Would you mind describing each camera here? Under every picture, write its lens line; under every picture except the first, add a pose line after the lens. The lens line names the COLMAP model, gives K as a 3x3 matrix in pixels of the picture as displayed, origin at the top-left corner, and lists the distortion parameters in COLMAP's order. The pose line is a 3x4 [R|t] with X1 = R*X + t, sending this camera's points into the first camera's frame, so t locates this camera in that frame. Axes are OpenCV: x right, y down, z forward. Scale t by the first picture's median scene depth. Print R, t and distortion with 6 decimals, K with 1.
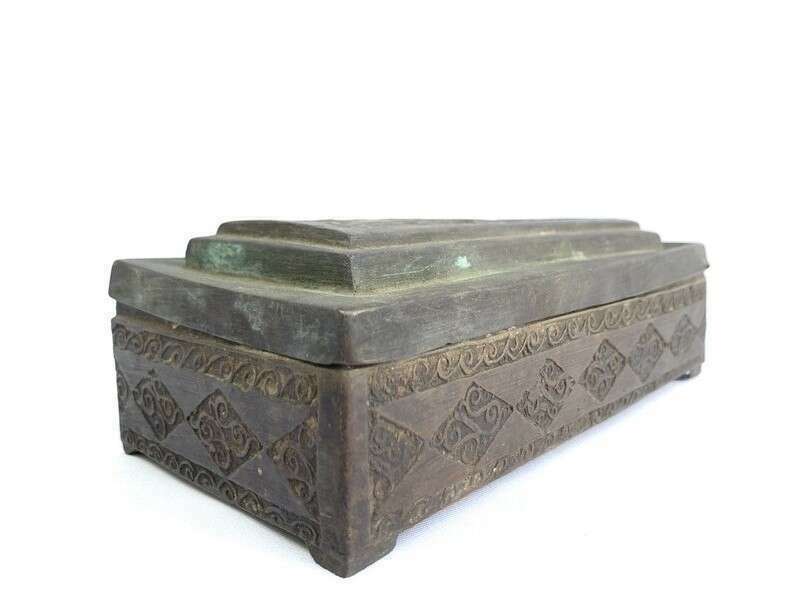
lens RADIAL K [[655.1, 0, 397.8], [0, 655.1, 299.5], [0, 0, 1]] dist [0.007050, -0.049267]
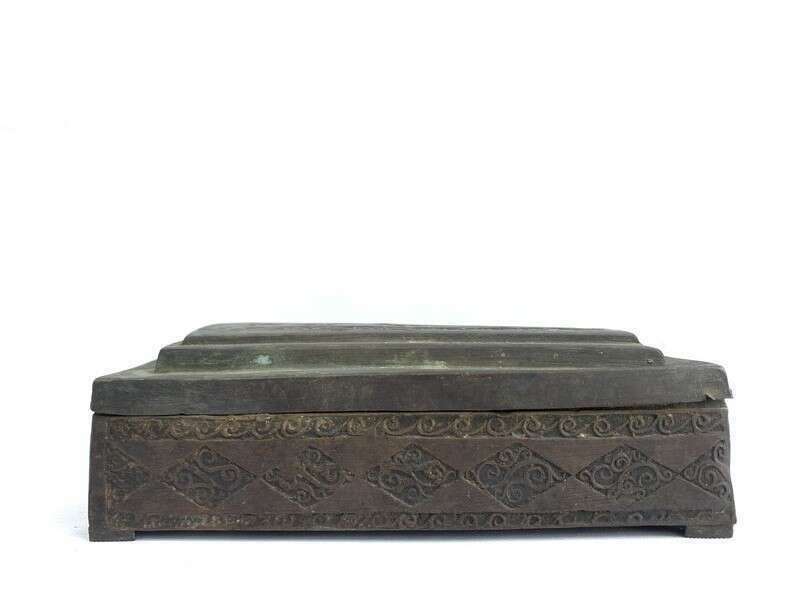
lens RADIAL K [[655.1, 0, 404.4], [0, 655.1, 299.2], [0, 0, 1]] dist [0.007050, -0.049267]
pose [[0.662229, 0.000216, -0.749302, 1.401968], [-0.100601, 0.990972, -0.088625, -0.098794], [0.742518, 0.134071, 0.656272, 0.346275]]
